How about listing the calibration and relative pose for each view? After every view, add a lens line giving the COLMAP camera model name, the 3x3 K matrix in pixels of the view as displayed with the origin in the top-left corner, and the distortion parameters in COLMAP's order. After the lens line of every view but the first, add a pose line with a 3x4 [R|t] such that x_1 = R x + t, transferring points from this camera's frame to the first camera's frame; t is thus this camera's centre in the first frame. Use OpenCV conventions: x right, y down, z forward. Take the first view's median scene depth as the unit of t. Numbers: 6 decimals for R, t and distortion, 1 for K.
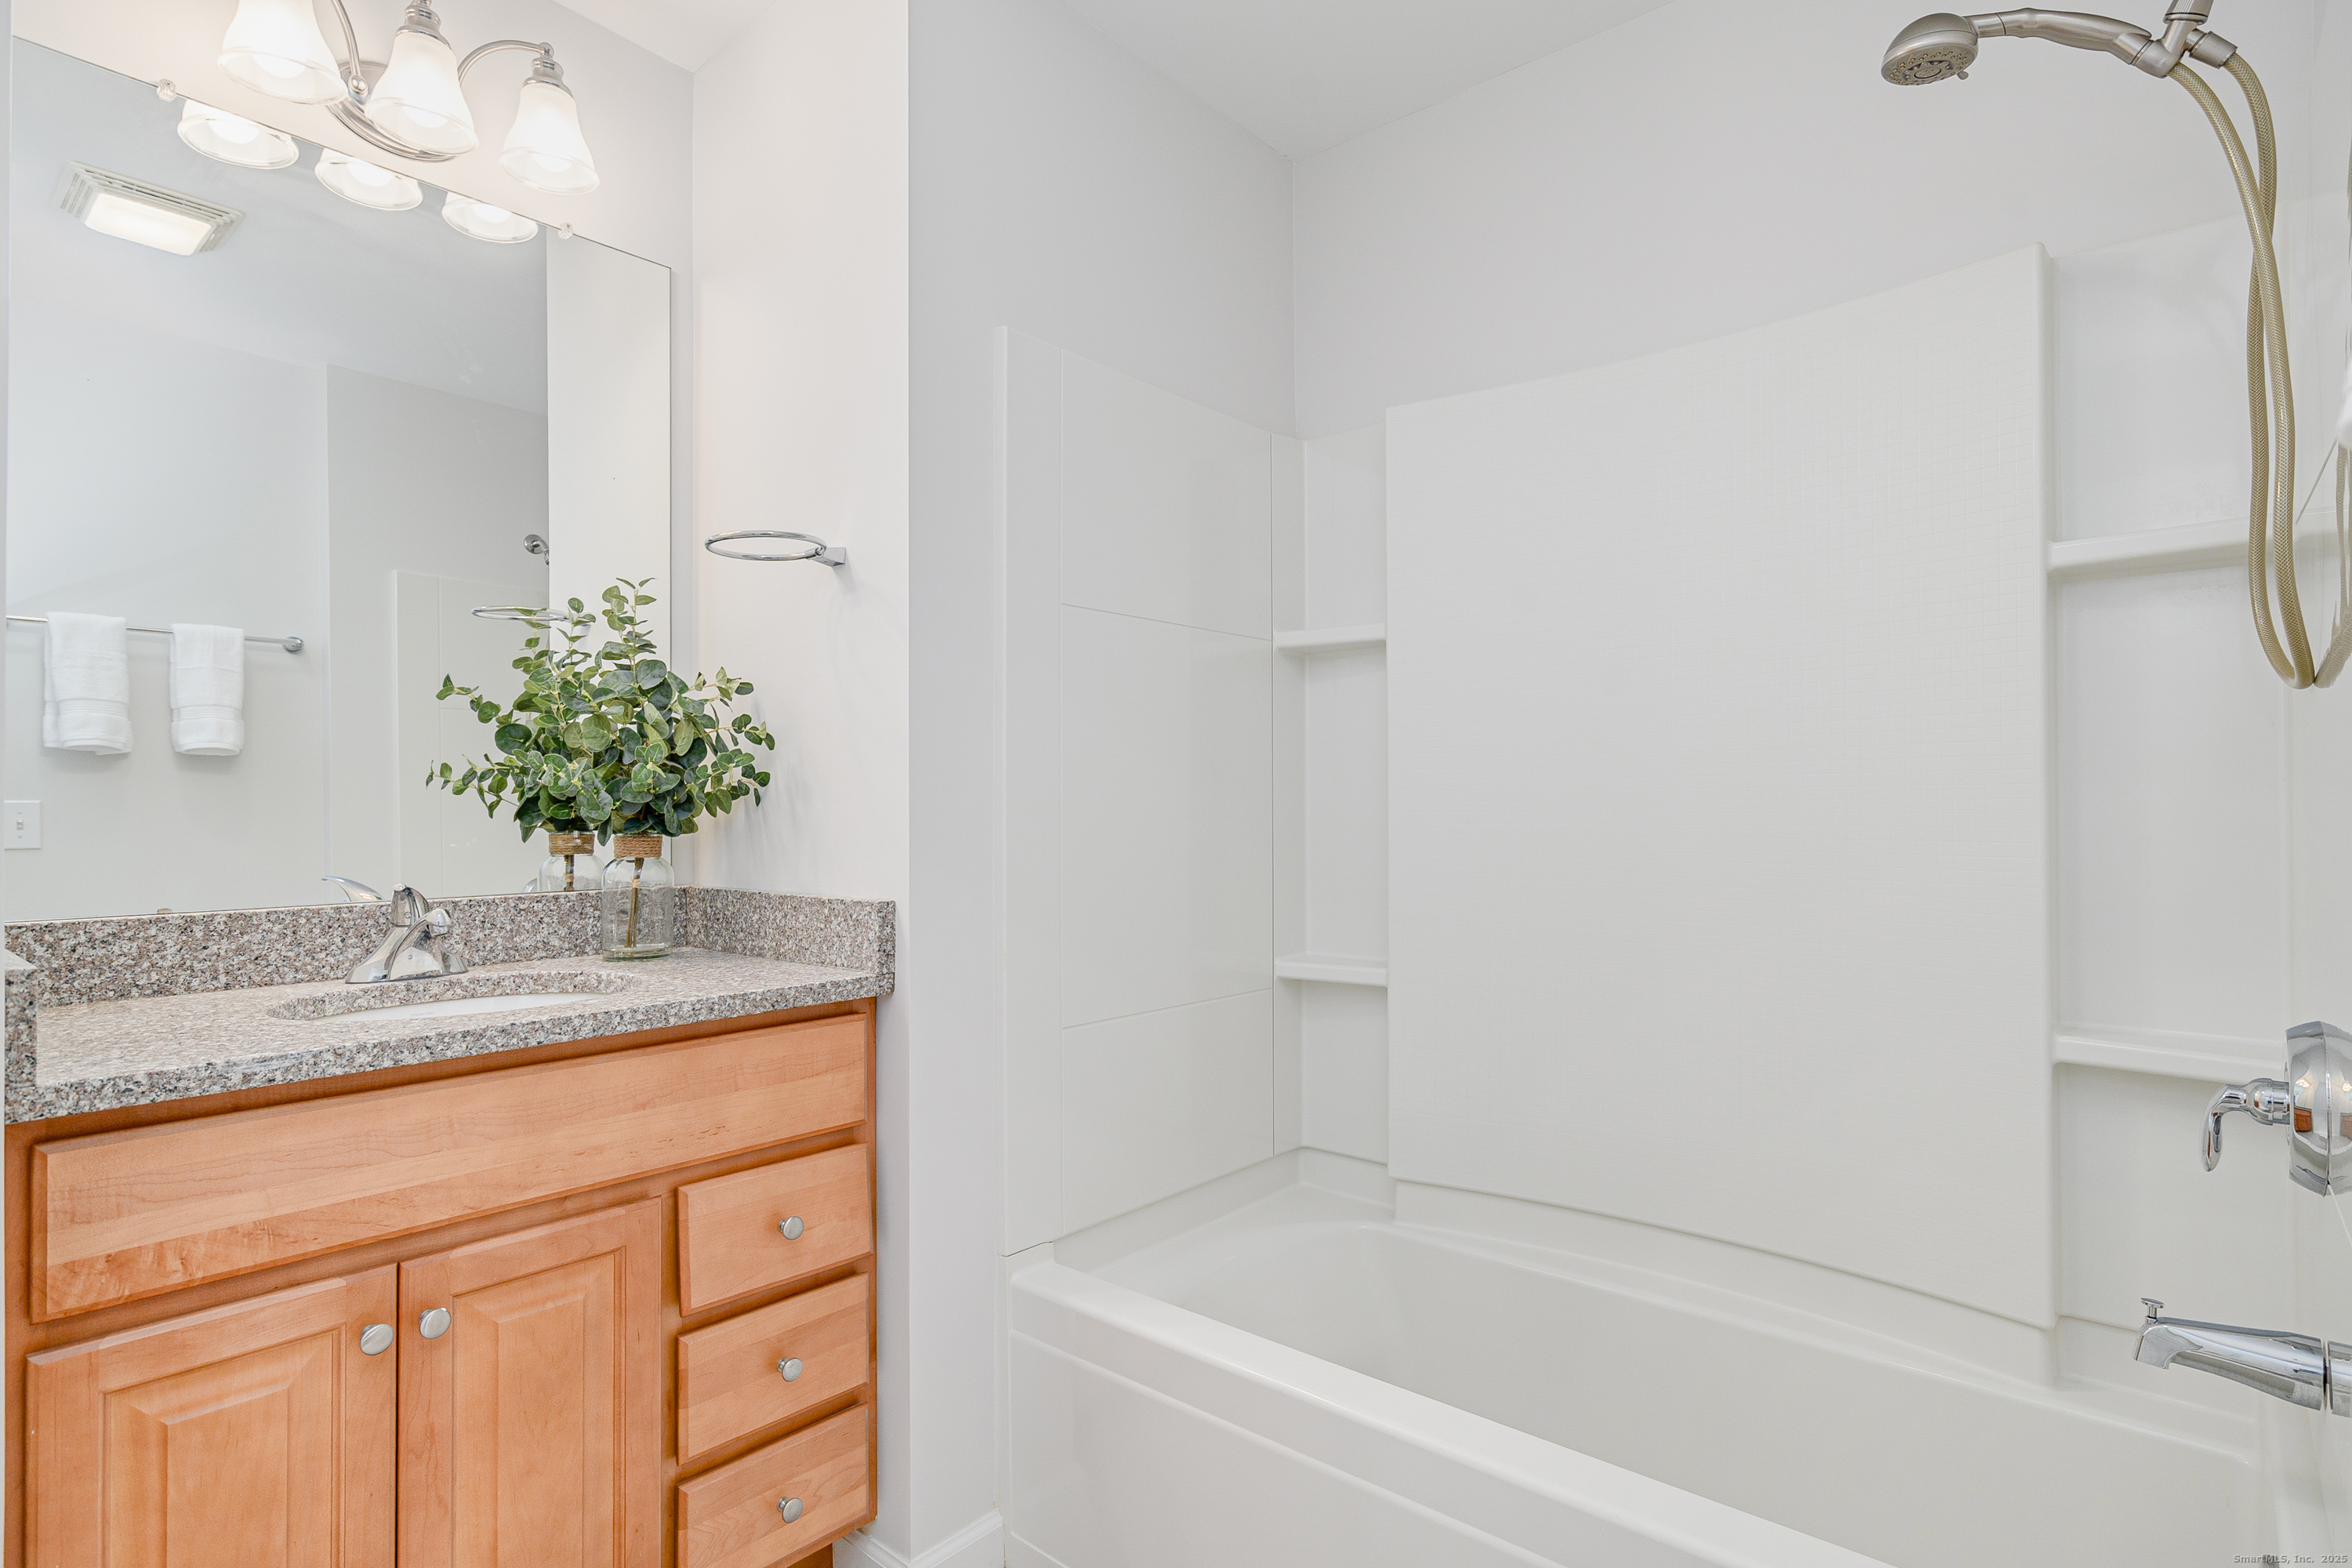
lens RADIAL K [[1188.4, 0, 1172.6], [0, 1188.4, 796.2], [0, 0, 1]] dist [-0.002009, 0.000552]
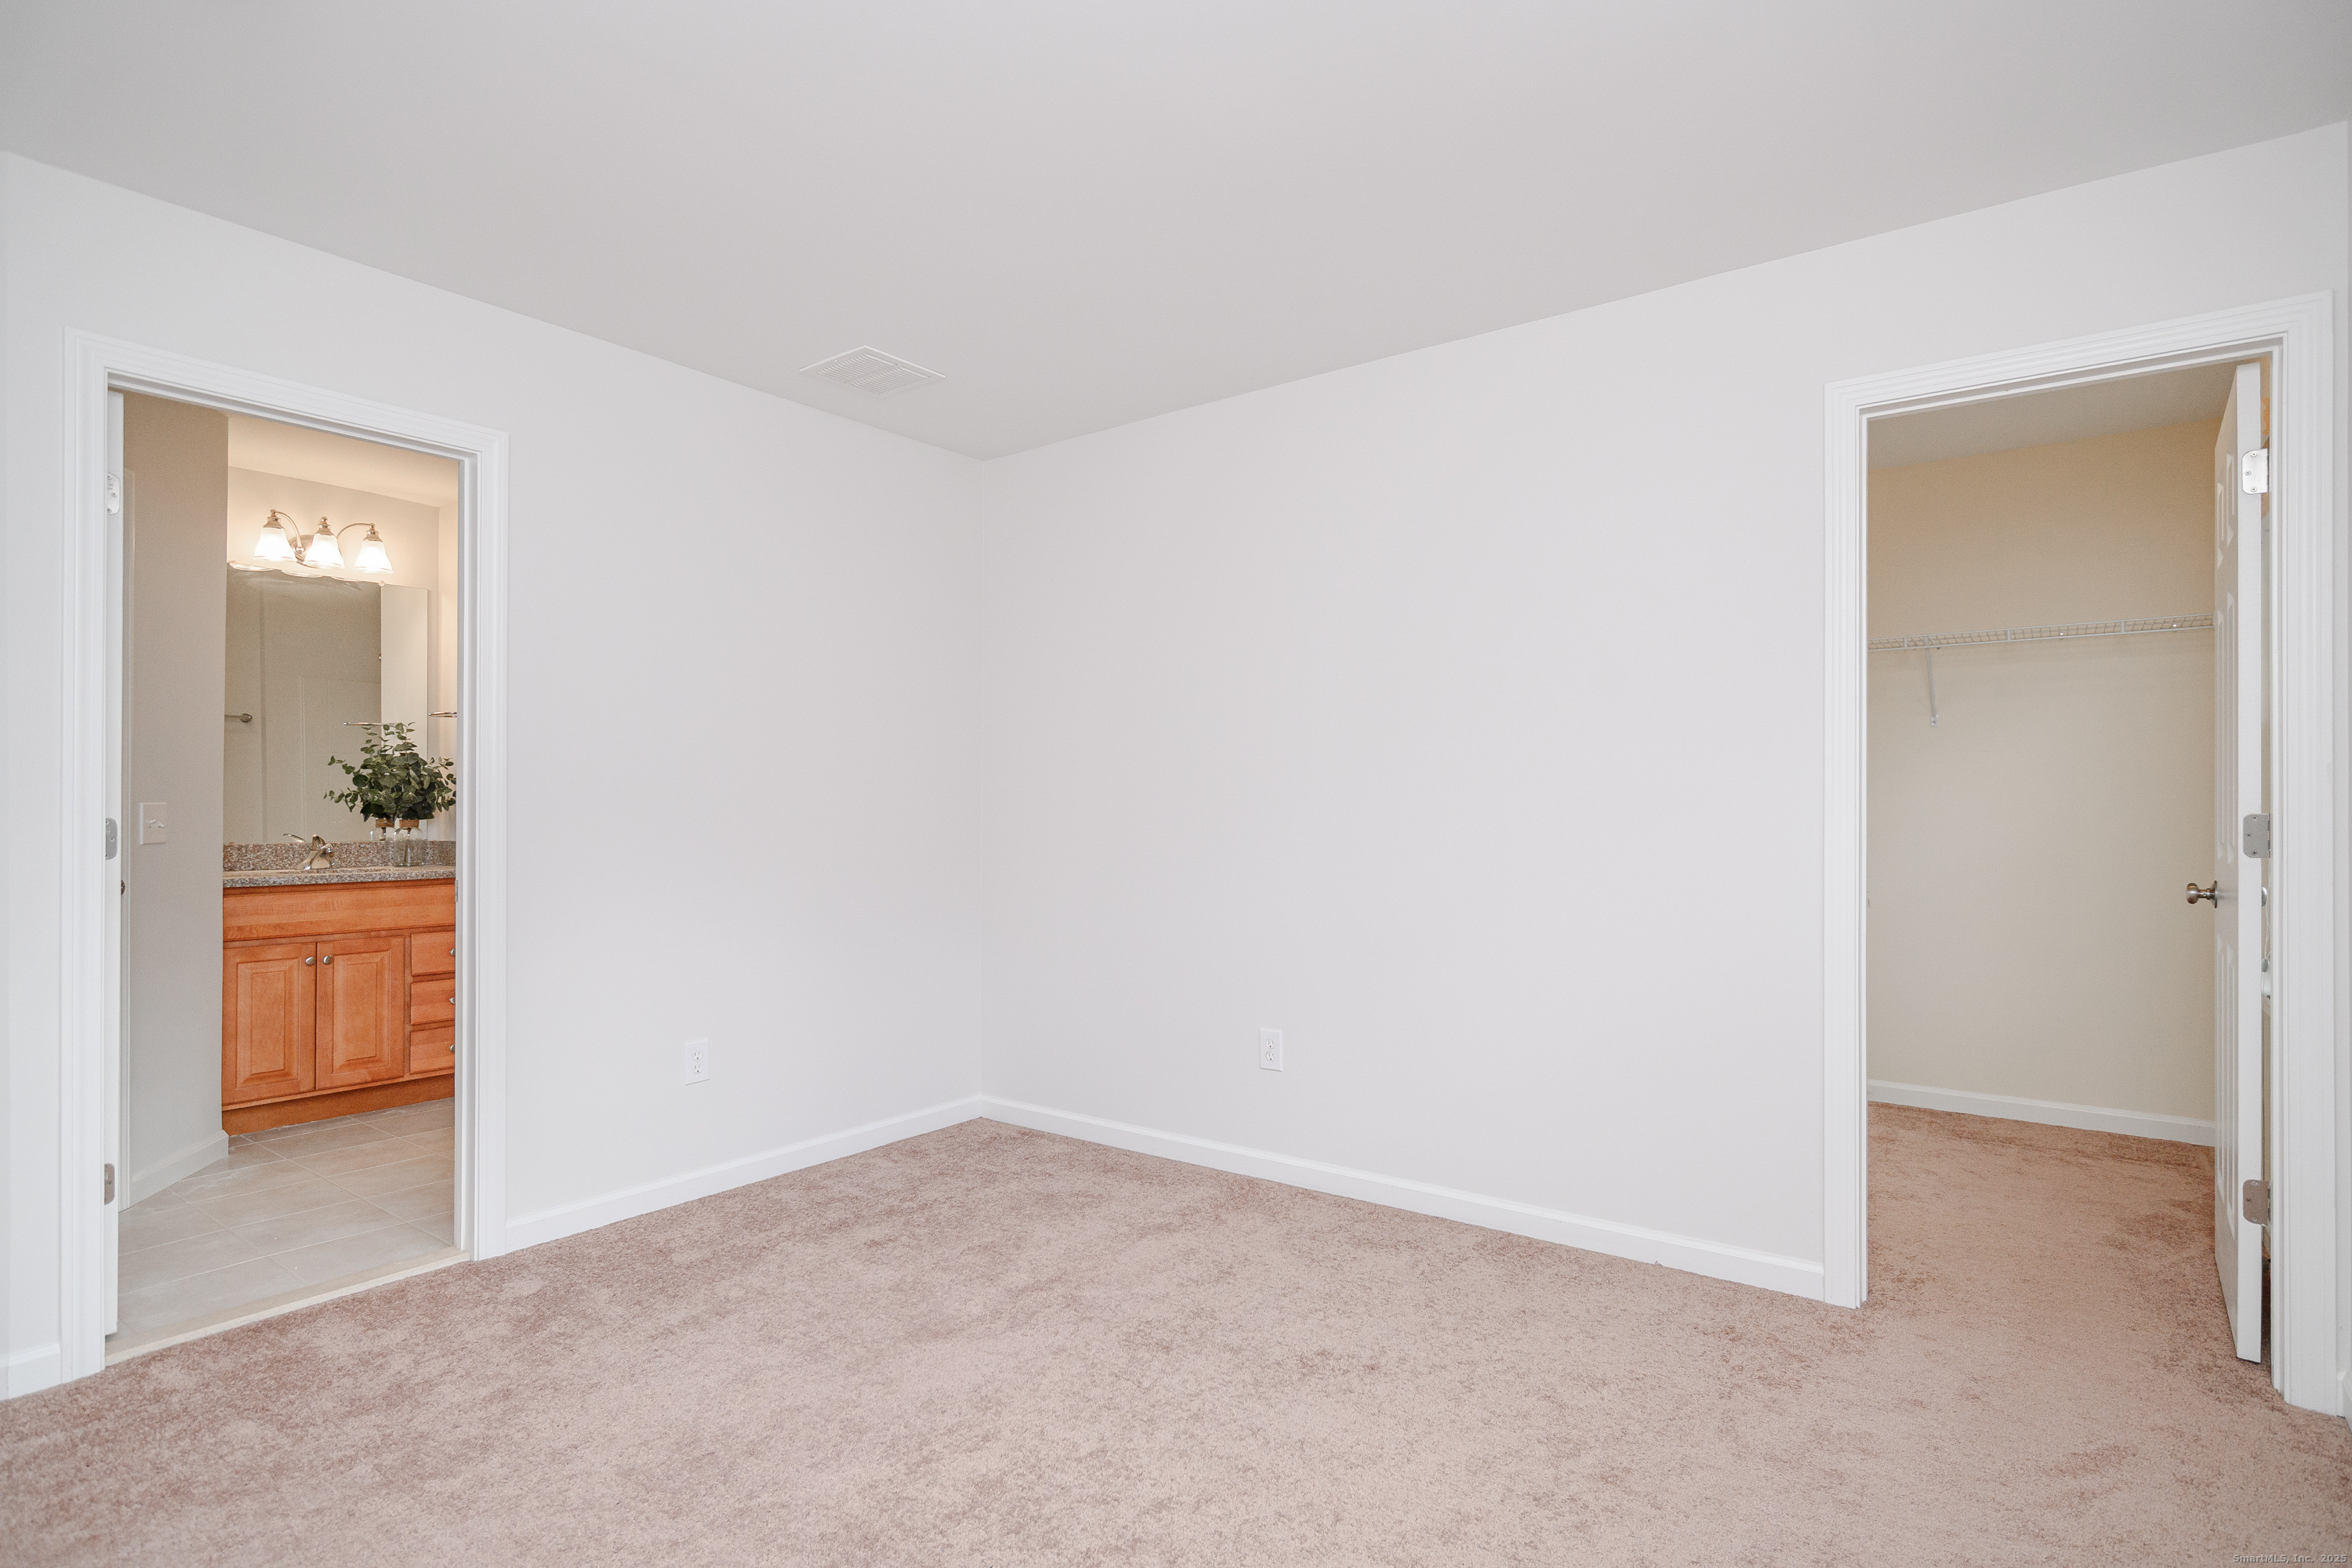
lens RADIAL K [[1188.4, 0, 1172.6], [0, 1188.4, 796.2], [0, 0, 1]] dist [-0.002009, 0.000552]
pose [[0.997766, 0.006091, 0.066535, 1.067150], [-0.006057, 0.999981, -0.000717, -0.026203], [-0.066538, 0.000313, 0.997784, -1.741484]]
